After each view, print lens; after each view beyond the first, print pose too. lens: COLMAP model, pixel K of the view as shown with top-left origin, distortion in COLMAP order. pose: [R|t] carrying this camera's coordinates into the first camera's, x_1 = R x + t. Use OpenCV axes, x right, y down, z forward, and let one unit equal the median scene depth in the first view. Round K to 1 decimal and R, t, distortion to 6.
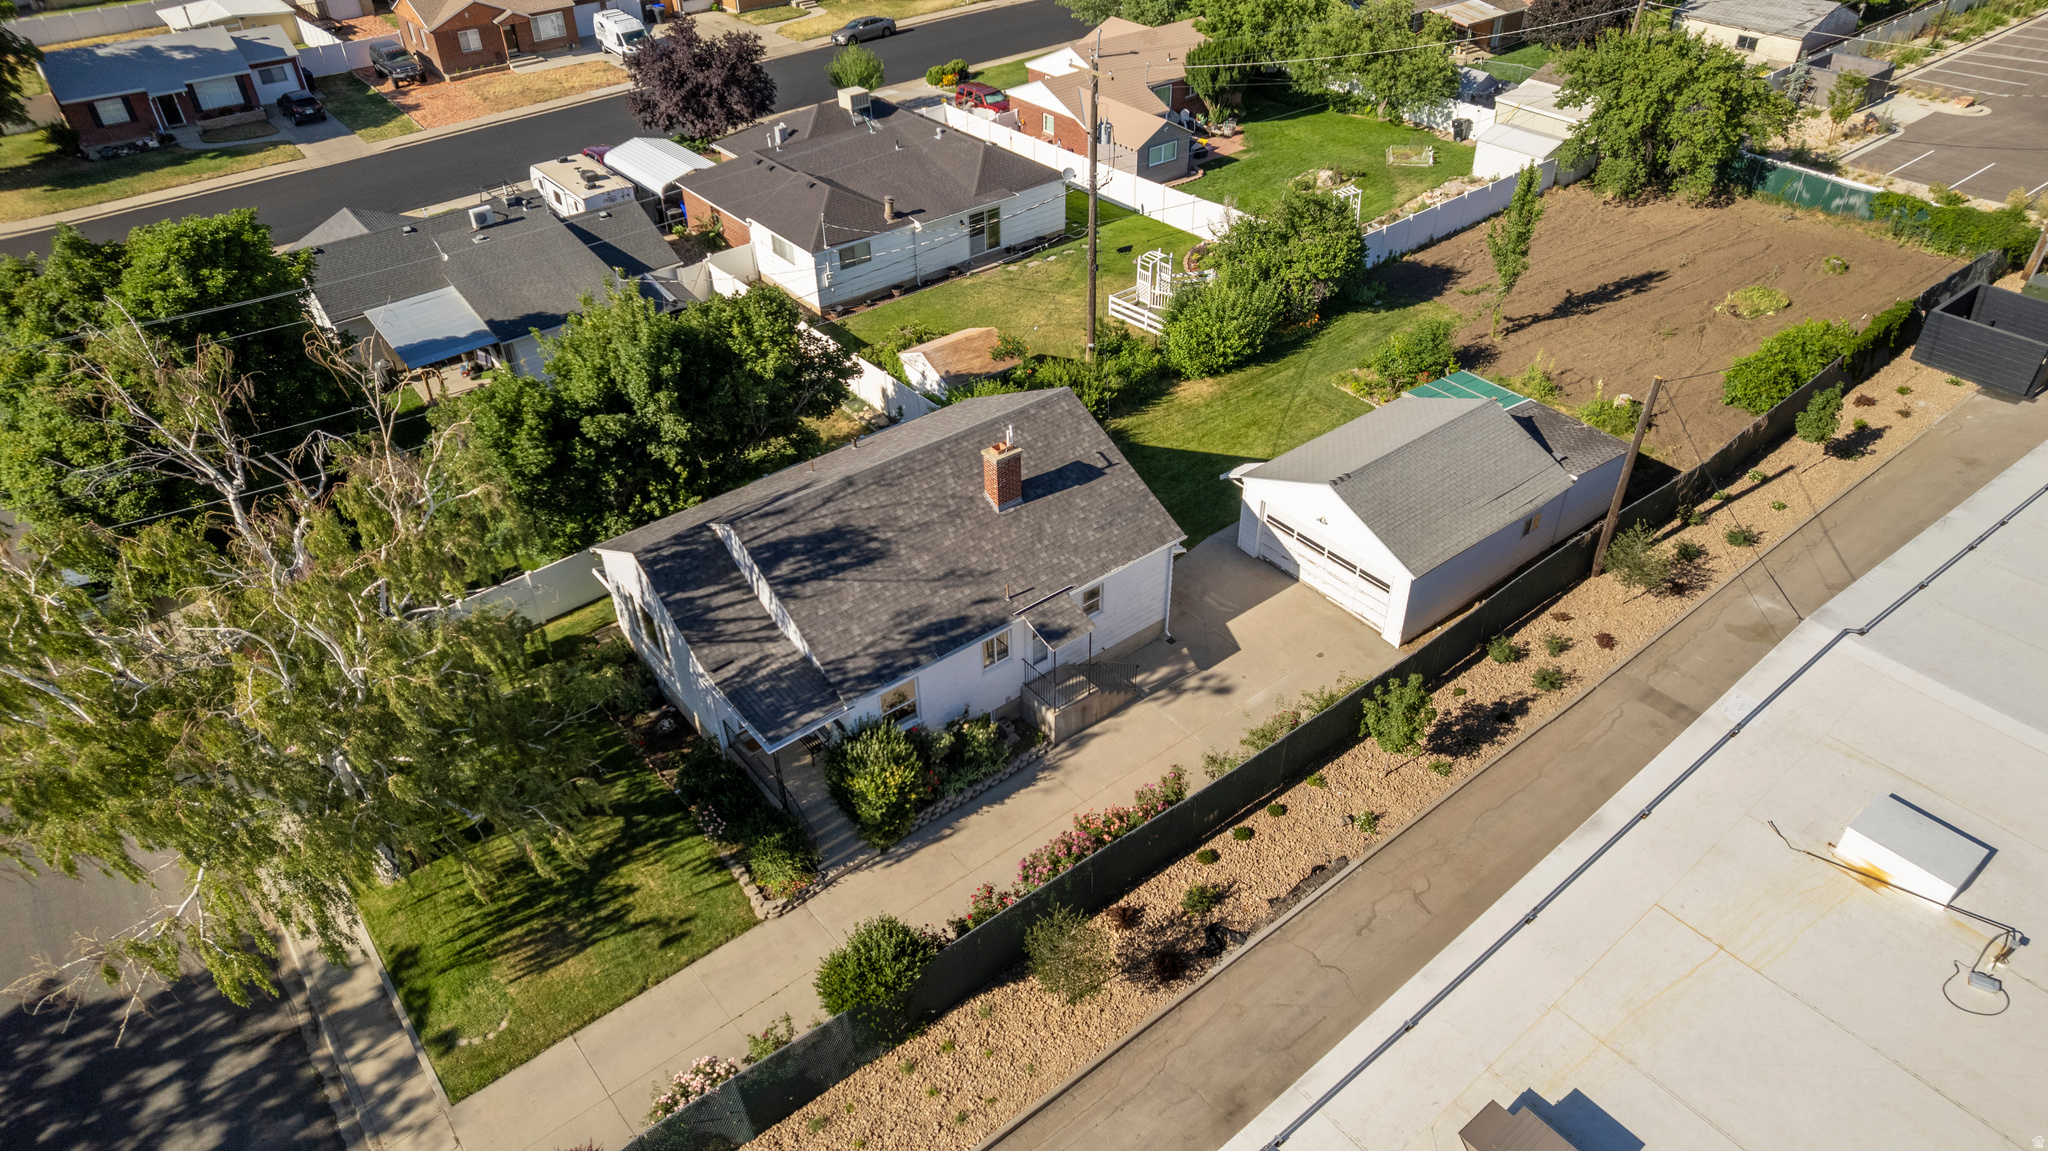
lens RADIAL K [[1308.7, 0, 1028.4], [0, 1308.7, 581.7], [0, 0, 1]] dist [-0.074611, 0.068947]
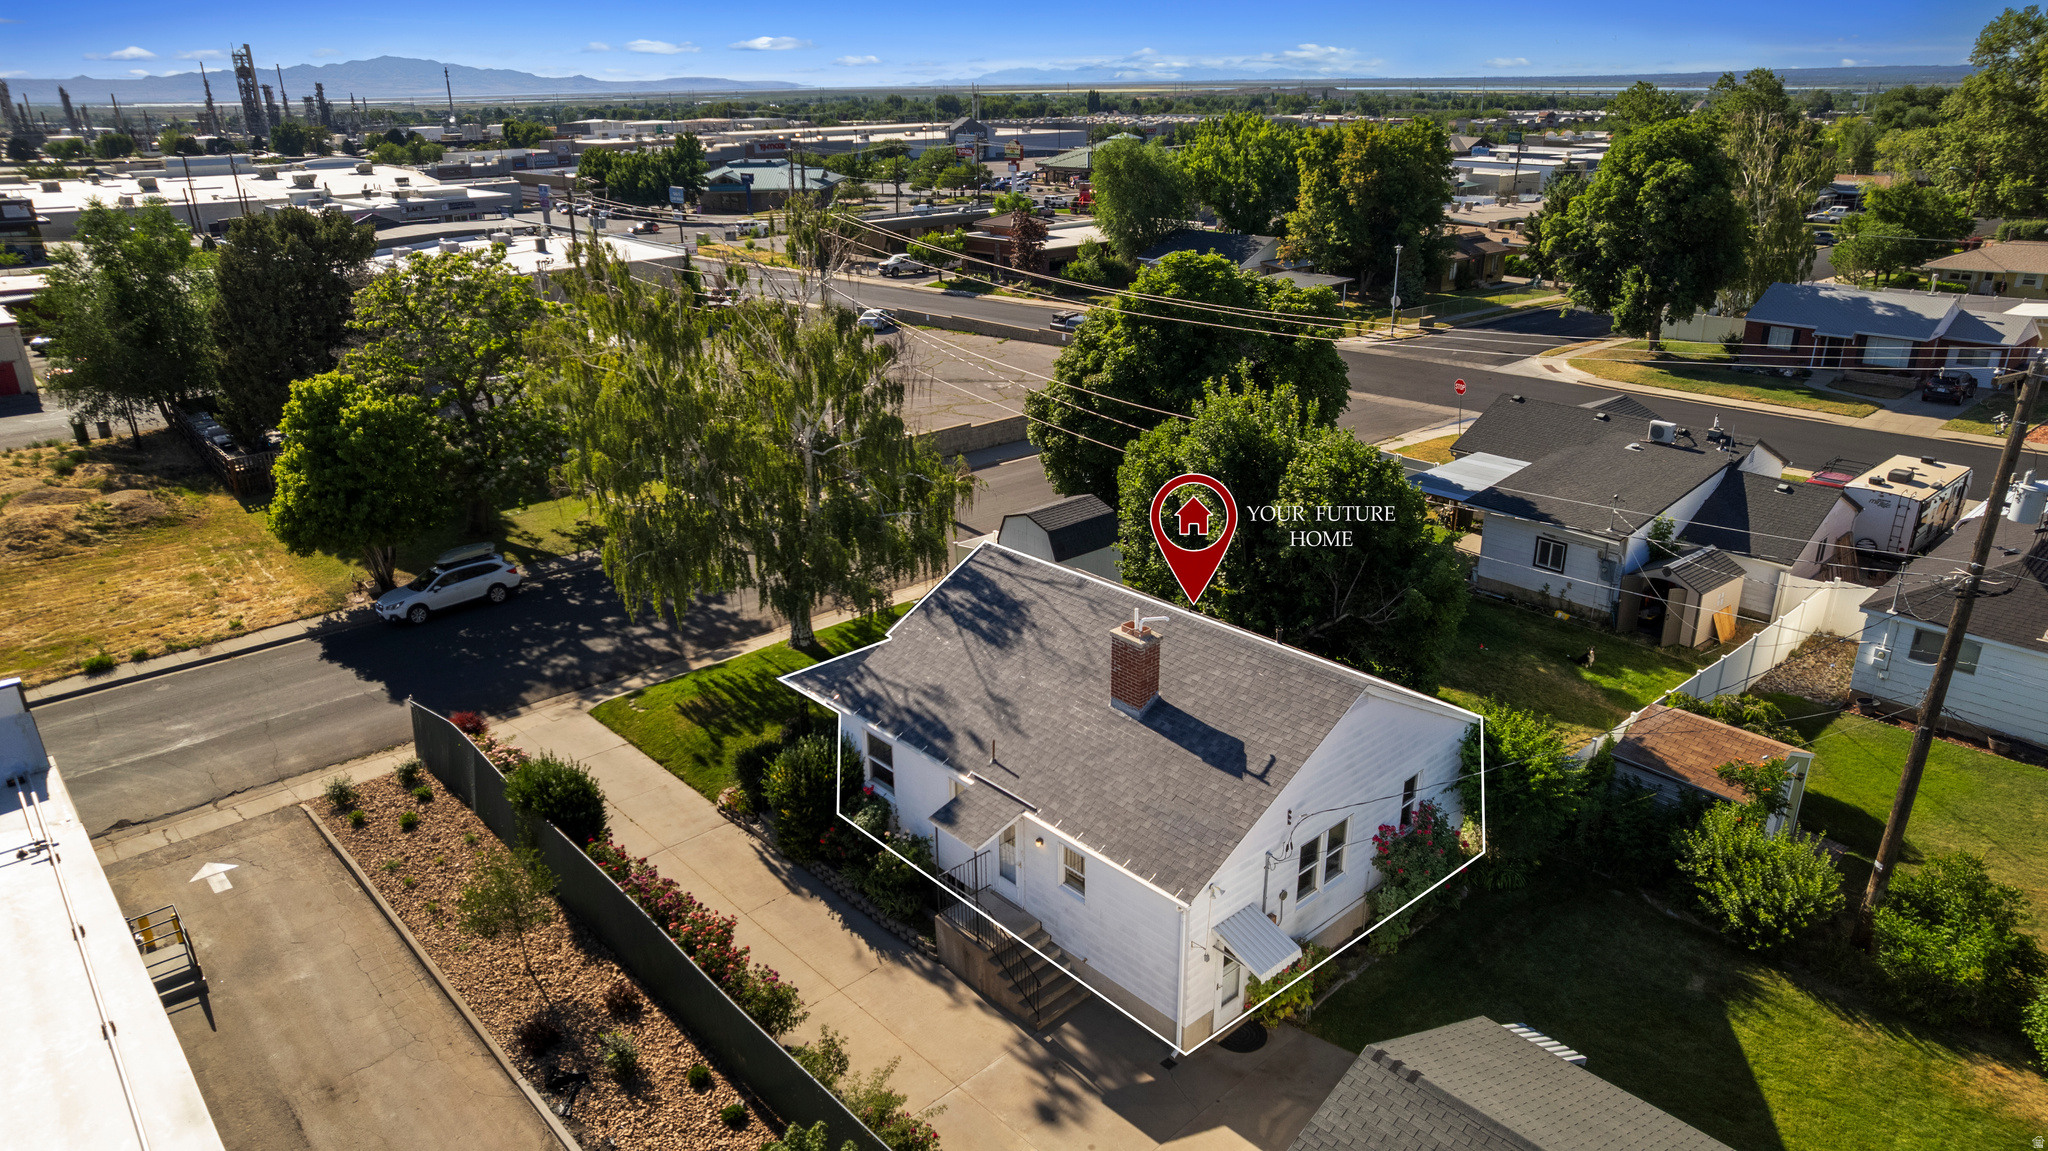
lens RADIAL K [[1308.7, 0, 1028.4], [0, 1308.7, 581.7], [0, 0, 1]] dist [-0.074611, 0.068947]
pose [[0.065885, 0.373757, -0.925184, 0.512616], [-0.592542, 0.760668, 0.265100, -0.221037], [0.802841, 0.530744, 0.271583, 0.558546]]
